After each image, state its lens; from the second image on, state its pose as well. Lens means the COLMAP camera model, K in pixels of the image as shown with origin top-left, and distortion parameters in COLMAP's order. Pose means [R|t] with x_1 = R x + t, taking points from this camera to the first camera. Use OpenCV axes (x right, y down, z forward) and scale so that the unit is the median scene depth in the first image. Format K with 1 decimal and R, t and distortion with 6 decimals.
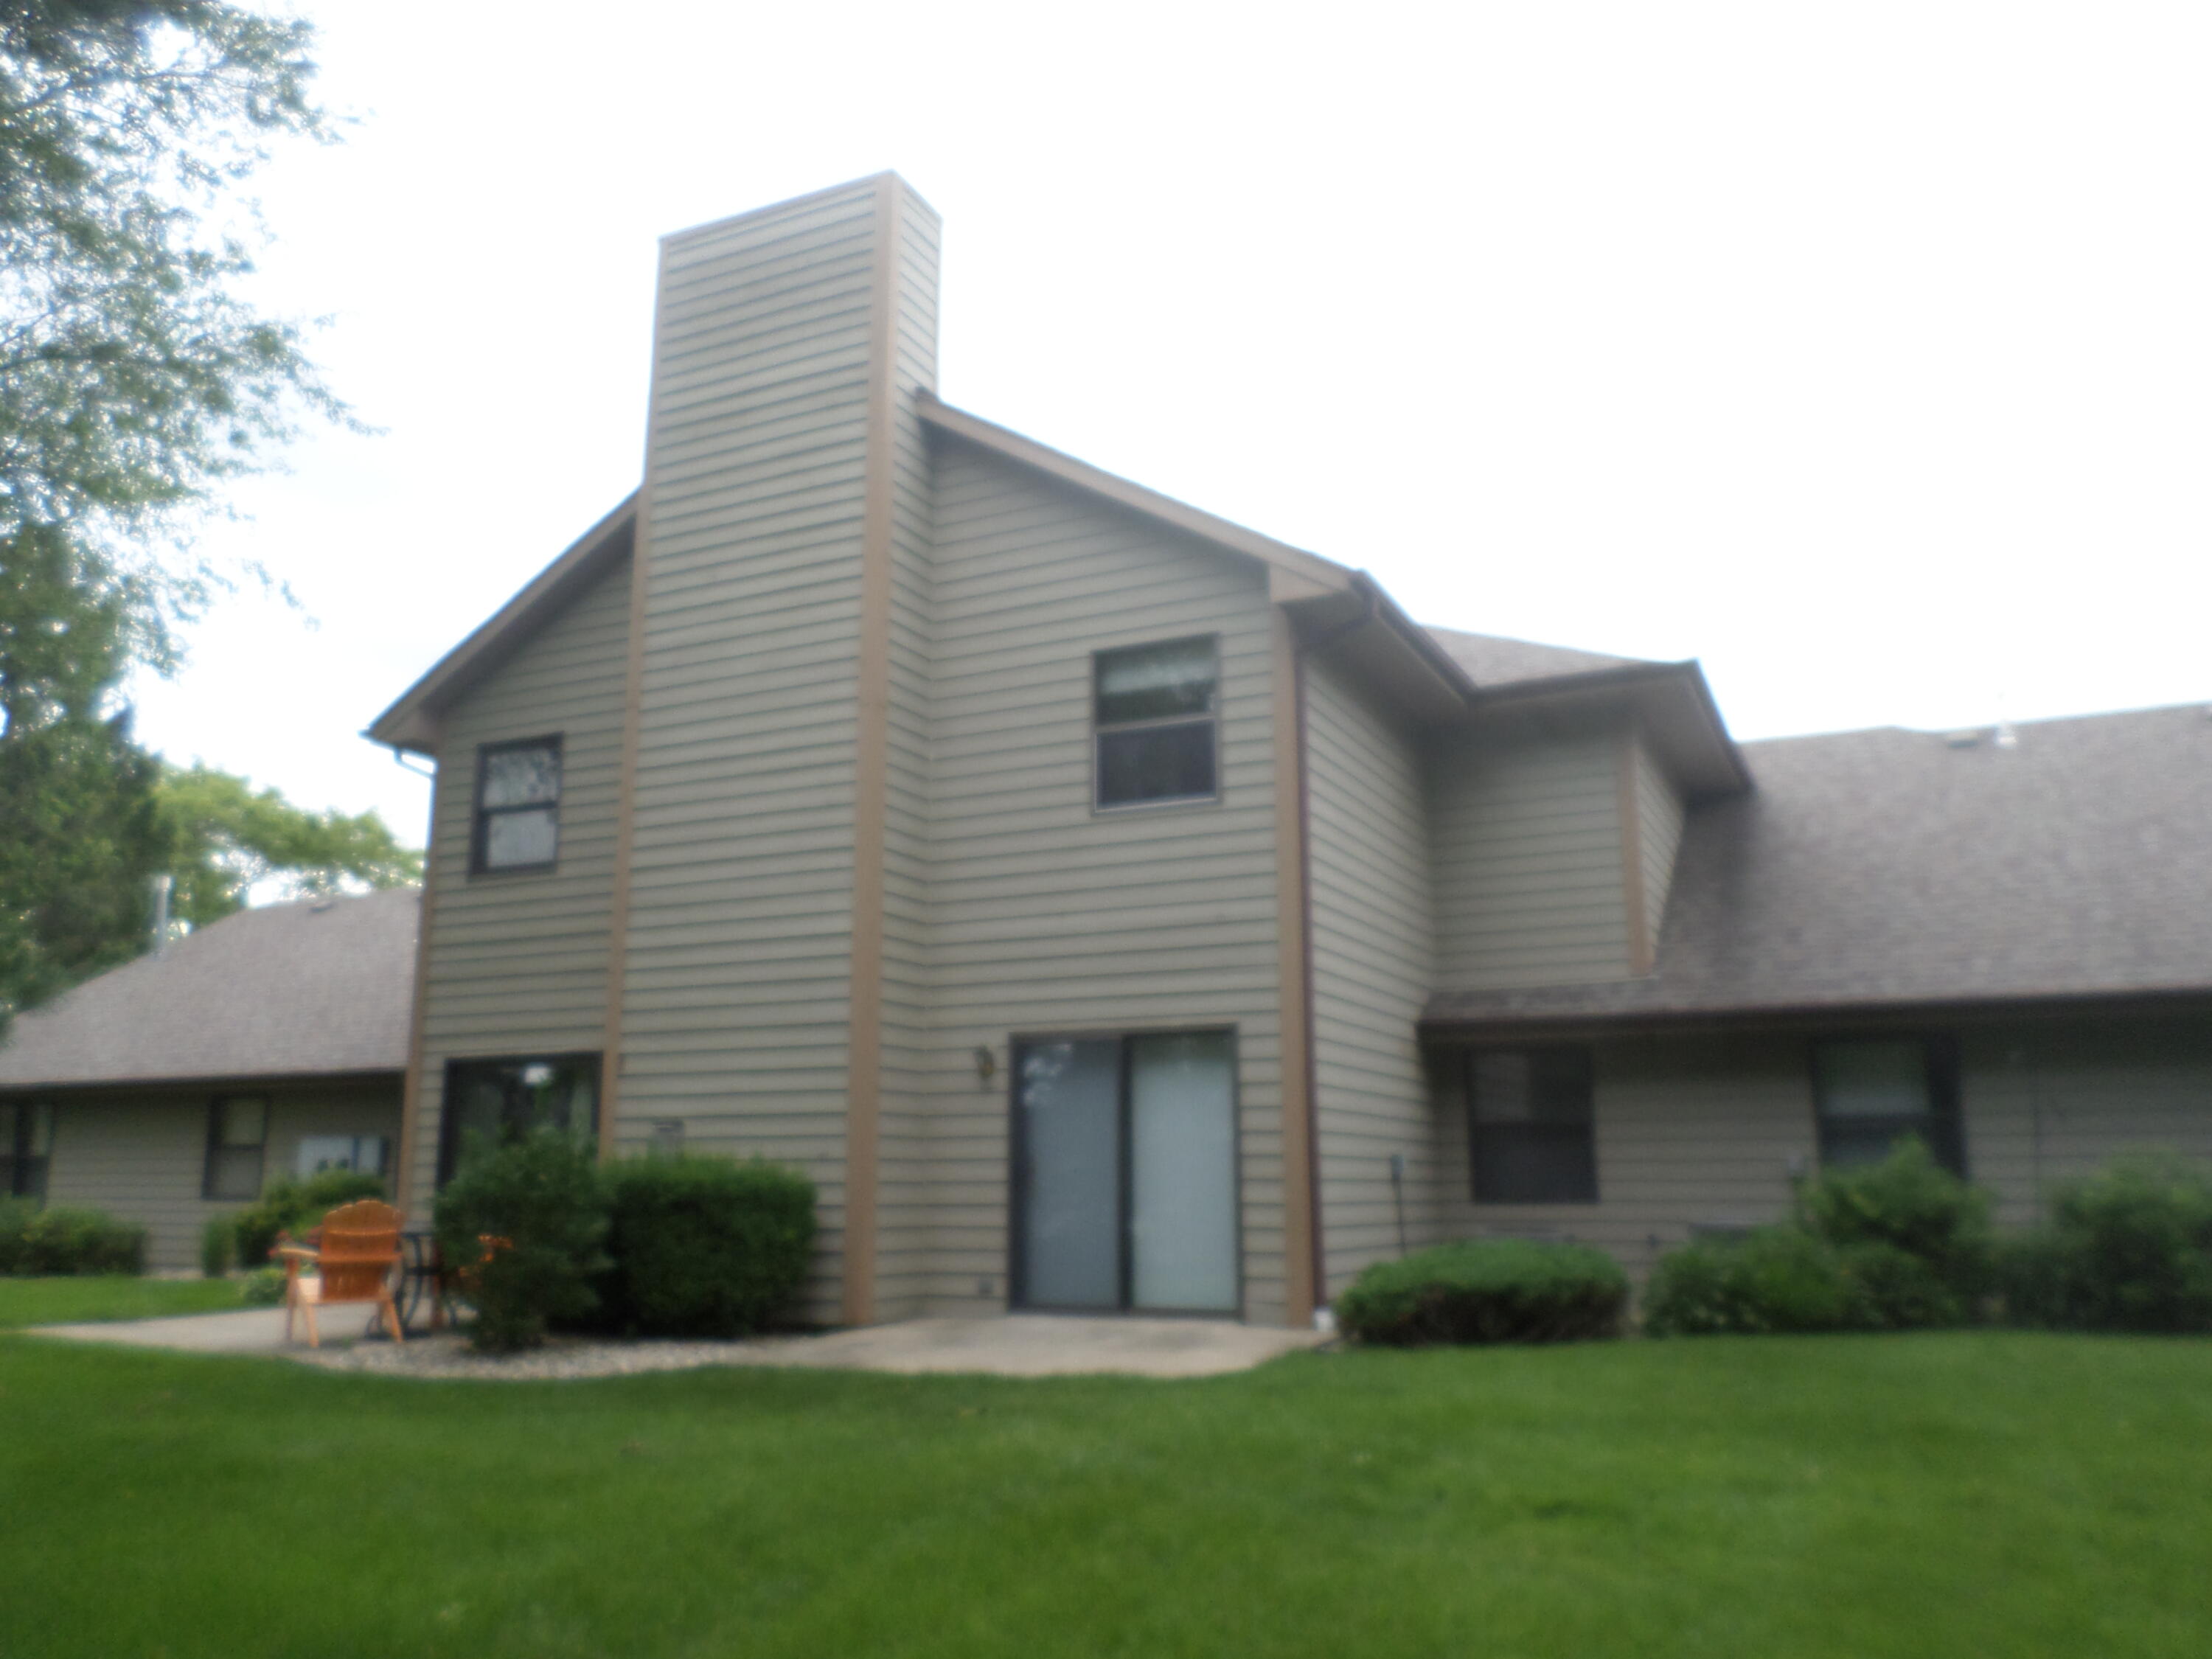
lens RADIAL K [[1689.8, 0, 1106.0], [0, 1689.8, 829.5], [0, 0, 1]] dist [-0.005483, -0.009735]
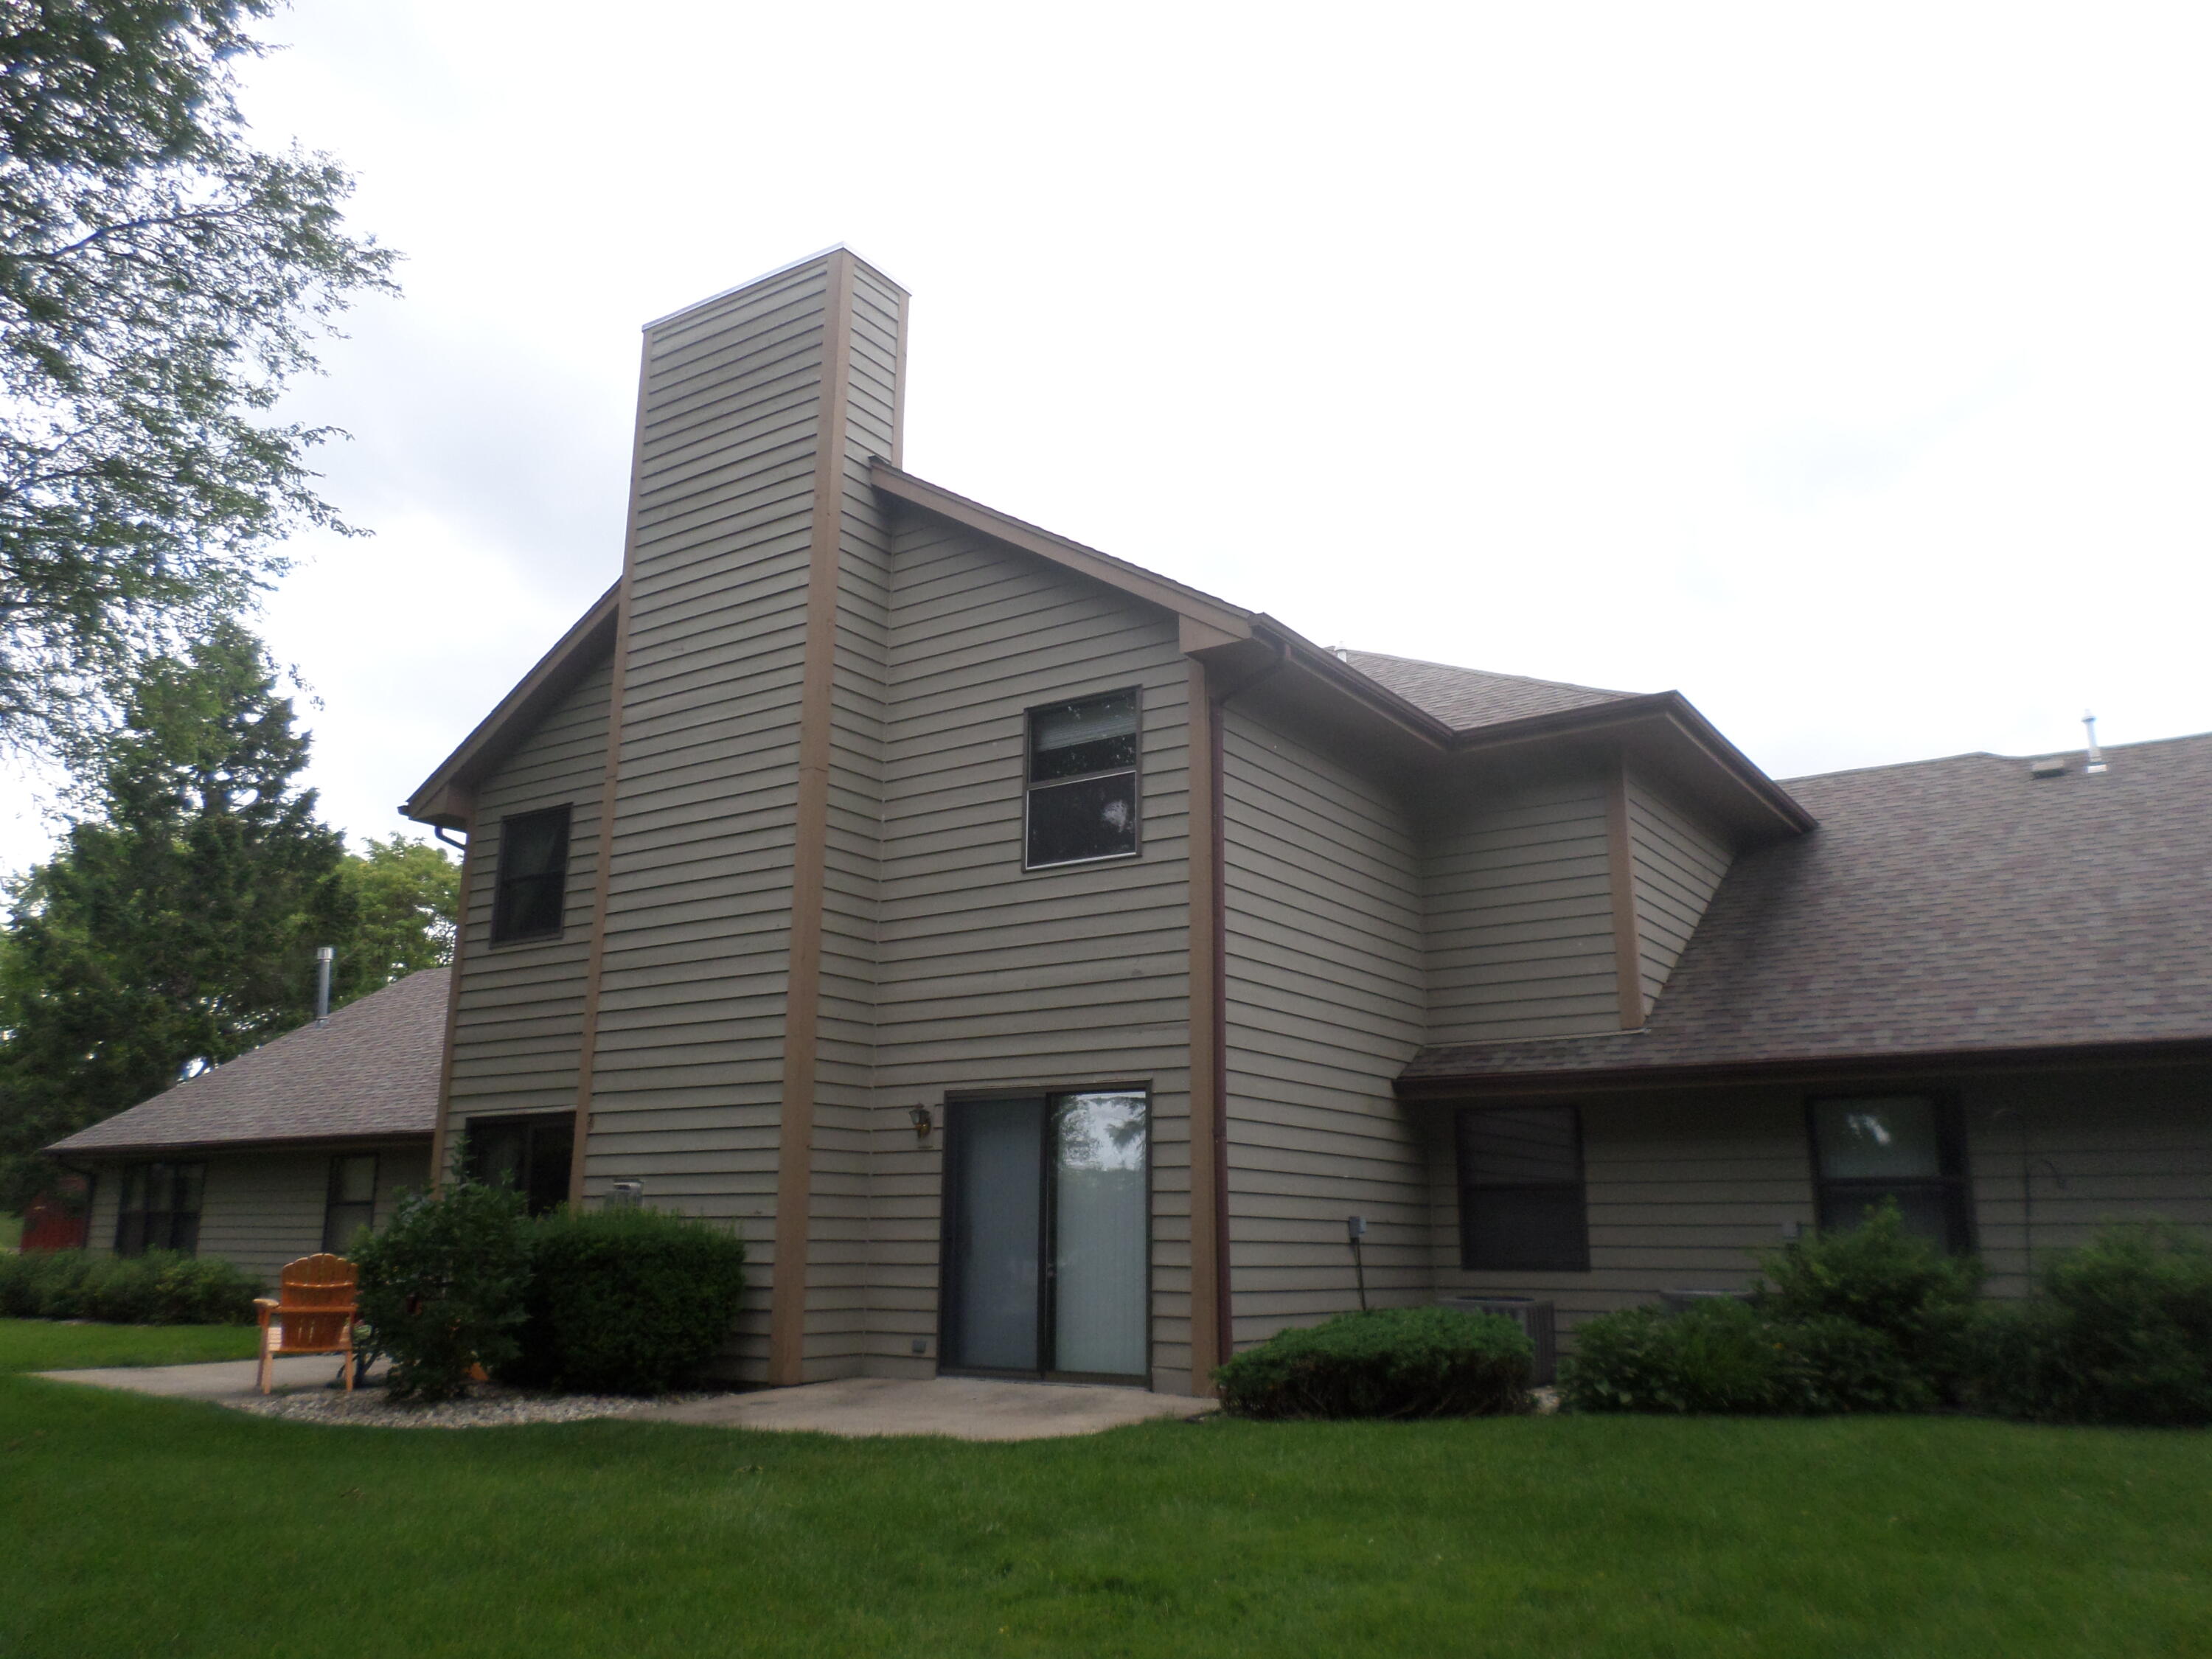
lens RADIAL K [[1695.2, 0, 1106.0], [0, 1695.2, 829.5], [0, 0, 1]] dist [0.001640, -0.002219]
pose [[0.989861, -0.025033, -0.139819, 0.177296], [0.020325, 0.999181, -0.034995, 0.002261], [0.140580, 0.031798, 0.989558, 0.013895]]
